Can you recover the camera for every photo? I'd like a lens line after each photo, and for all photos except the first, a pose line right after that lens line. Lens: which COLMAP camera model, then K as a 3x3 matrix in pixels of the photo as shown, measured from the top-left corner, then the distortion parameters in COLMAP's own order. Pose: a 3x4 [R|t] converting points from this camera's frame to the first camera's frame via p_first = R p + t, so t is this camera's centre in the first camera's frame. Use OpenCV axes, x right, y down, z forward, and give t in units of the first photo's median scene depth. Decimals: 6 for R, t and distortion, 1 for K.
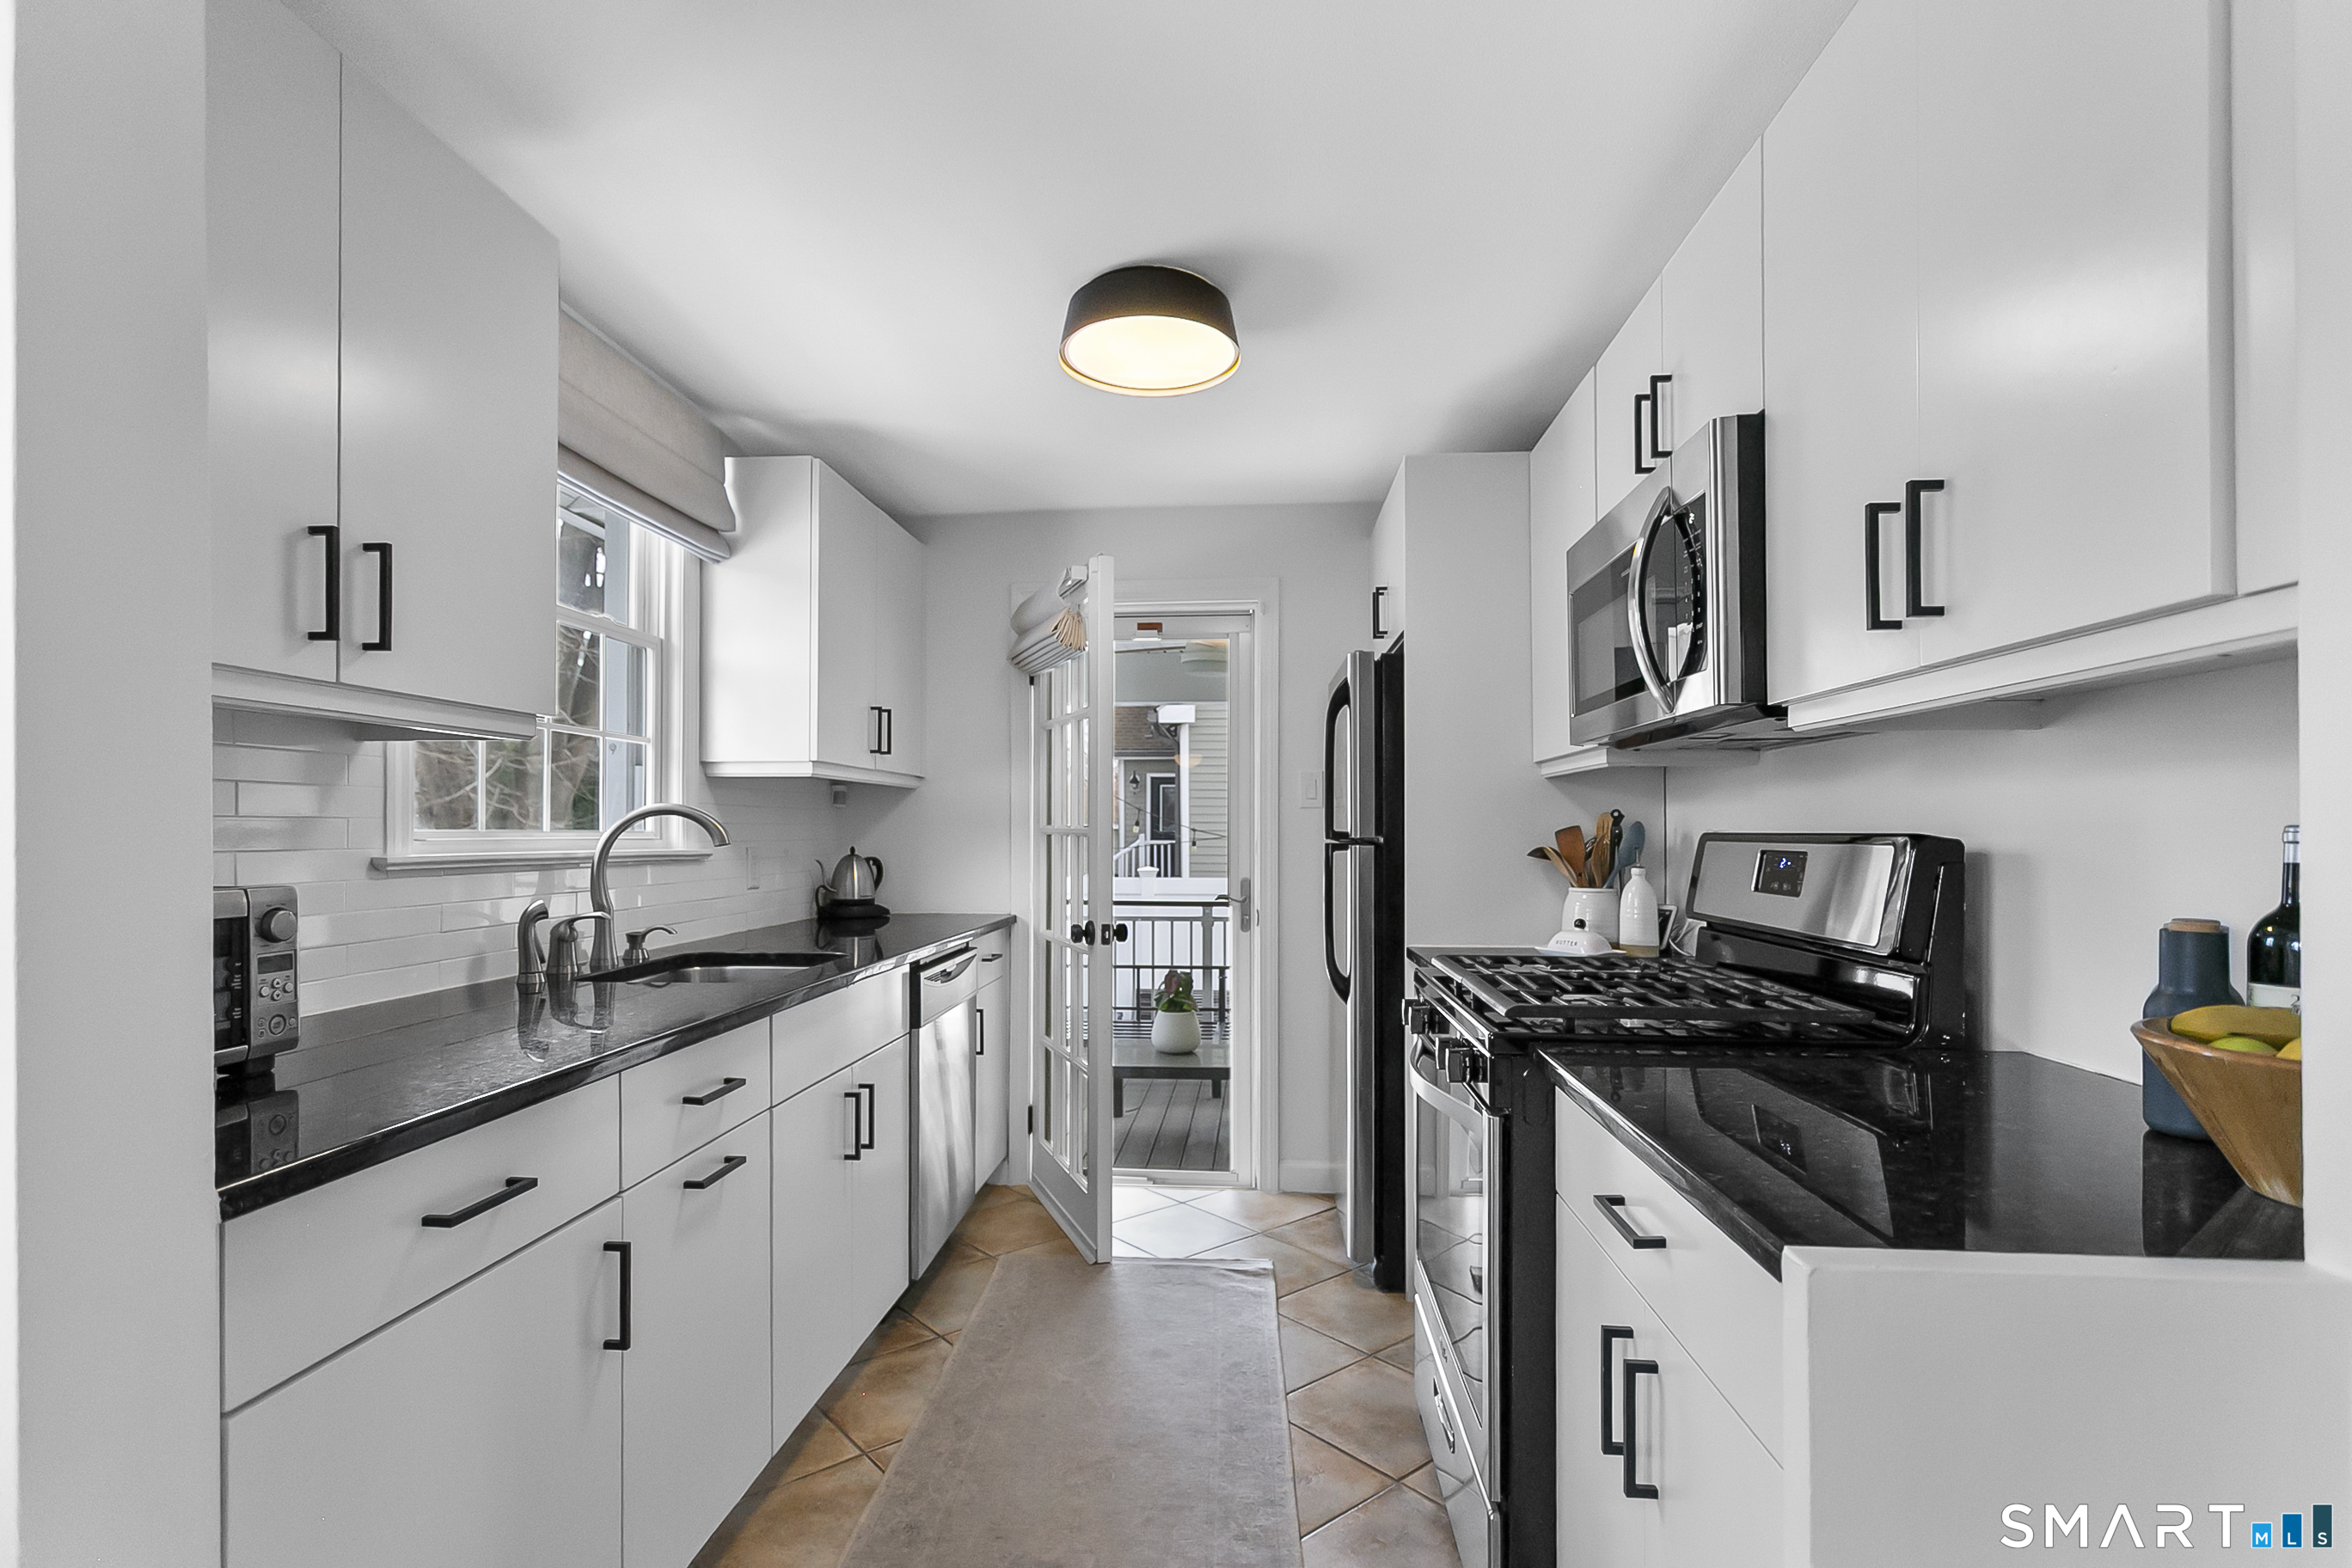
lens RADIAL K [[1132.7, 0, 1179.4], [0, 1132.7, 836.6], [0, 0, 1]] dist [-0.000354, -0.000798]
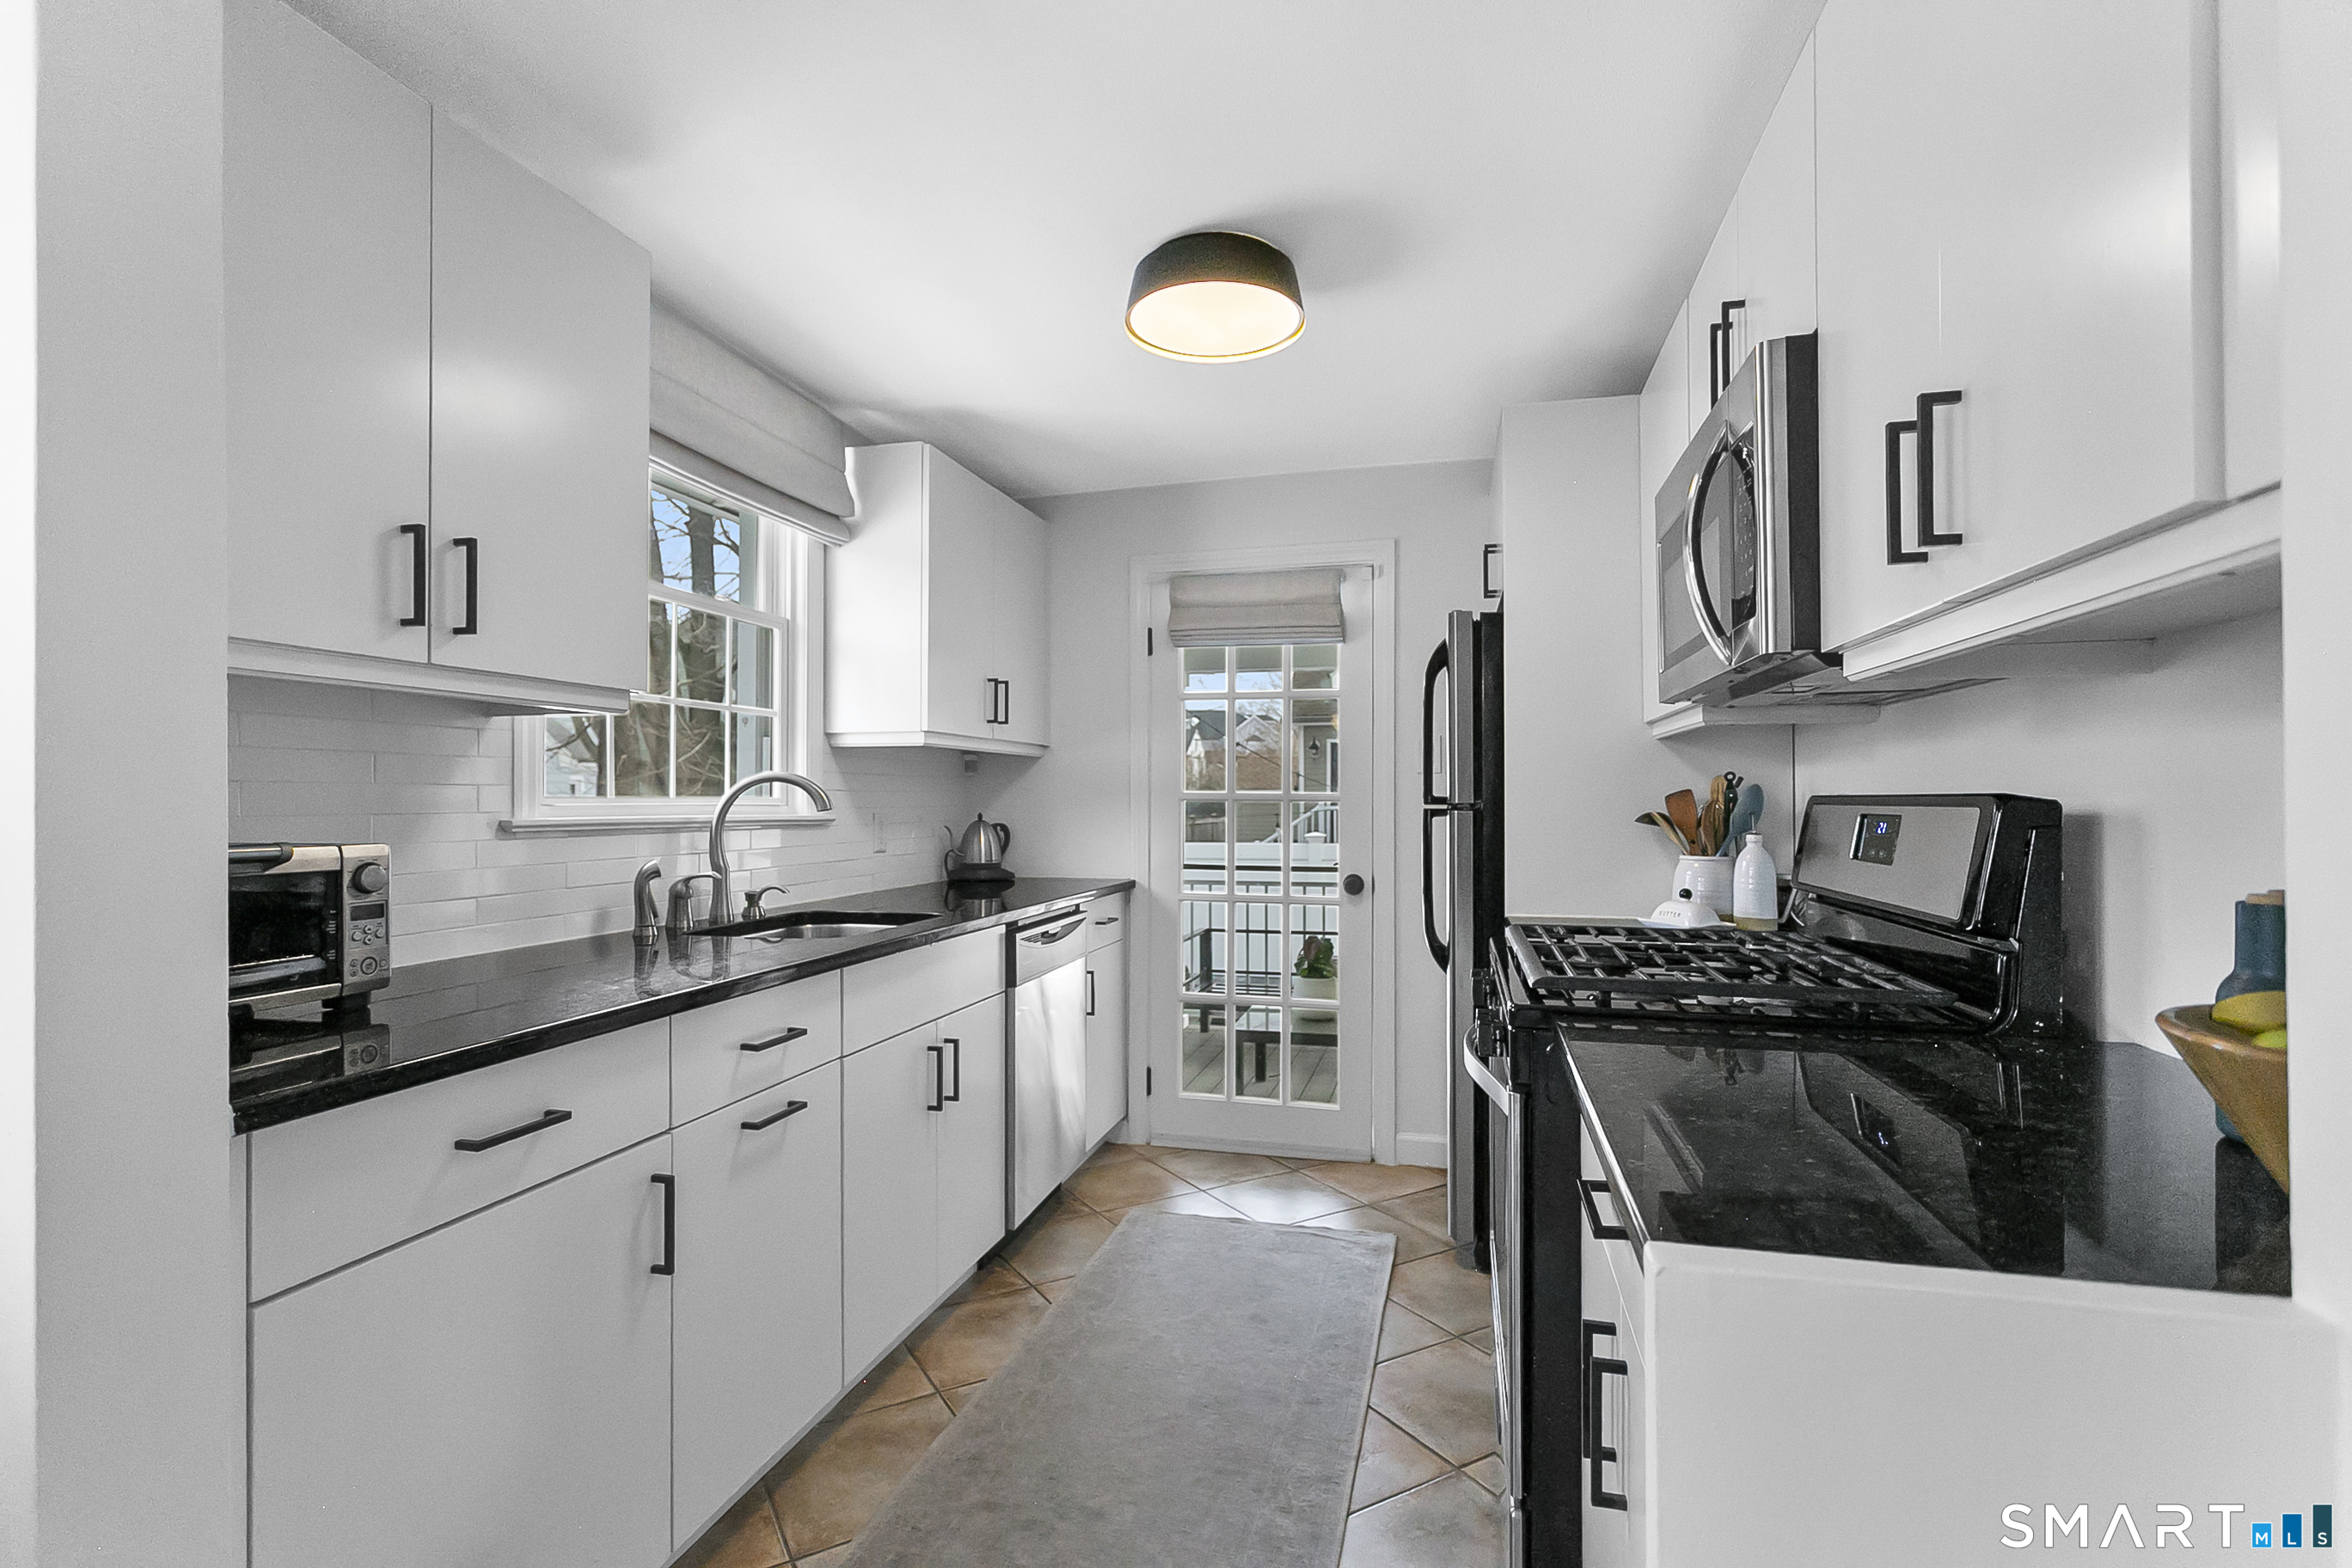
lens RADIAL K [[1118.6, 0, 1172.3], [0, 1118.6, 804.3], [0, 0, 1]] dist [-0.000365, 0.000487]
pose [[0.985712, -0.001656, -0.168429, 0.099919], [0.001464, 0.999998, -0.001264, 0.003692], [0.168431, 0.000999, 0.985713, 0.016975]]
